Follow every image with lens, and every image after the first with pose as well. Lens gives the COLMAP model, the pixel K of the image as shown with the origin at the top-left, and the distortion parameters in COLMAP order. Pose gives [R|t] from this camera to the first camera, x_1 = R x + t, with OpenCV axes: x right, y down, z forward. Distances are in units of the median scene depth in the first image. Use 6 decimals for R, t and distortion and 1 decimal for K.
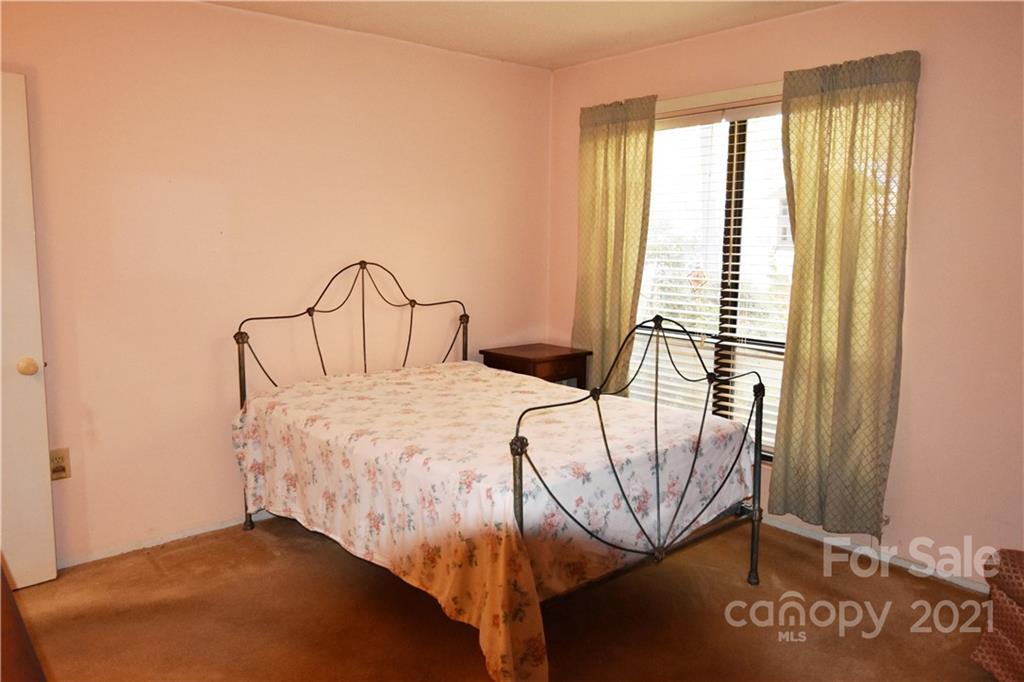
lens RADIAL K [[784.2, 0, 507.1], [0, 784.2, 340.4], [0, 0, 1]] dist [0.040671, -0.001764]
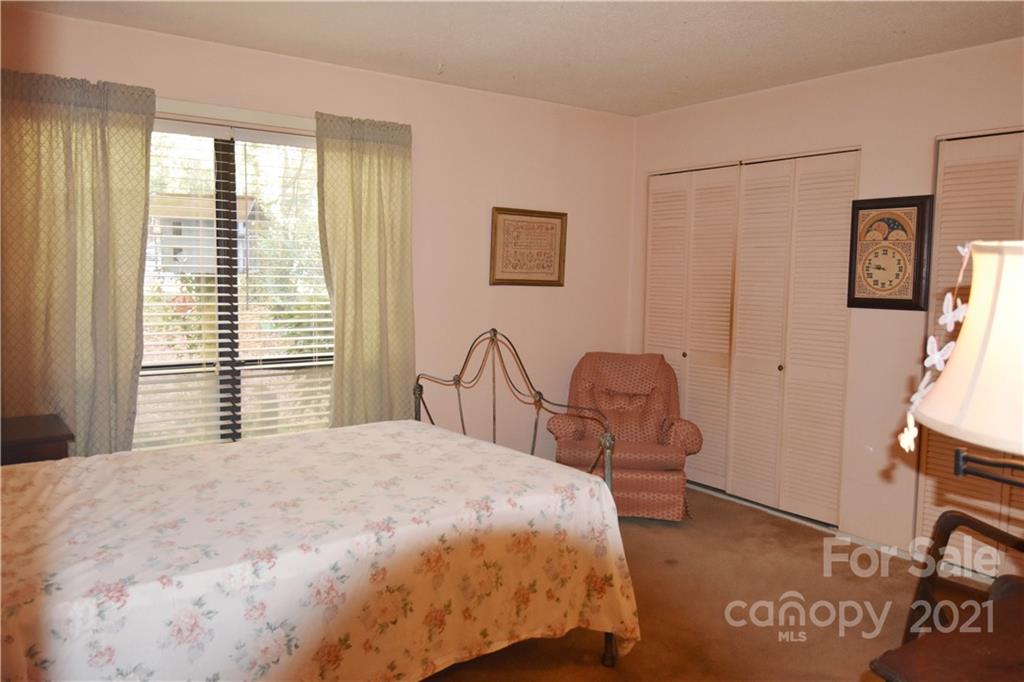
lens RADIAL K [[784.2, 0, 509.1], [0, 784.2, 340.7], [0, 0, 1]] dist [0.040671, -0.001764]
pose [[0.063666, -0.101694, 0.992776, -0.681887], [0.117619, 0.988626, 0.093726, -0.084396], [-0.991016, 0.110802, 0.074903, 0.614750]]
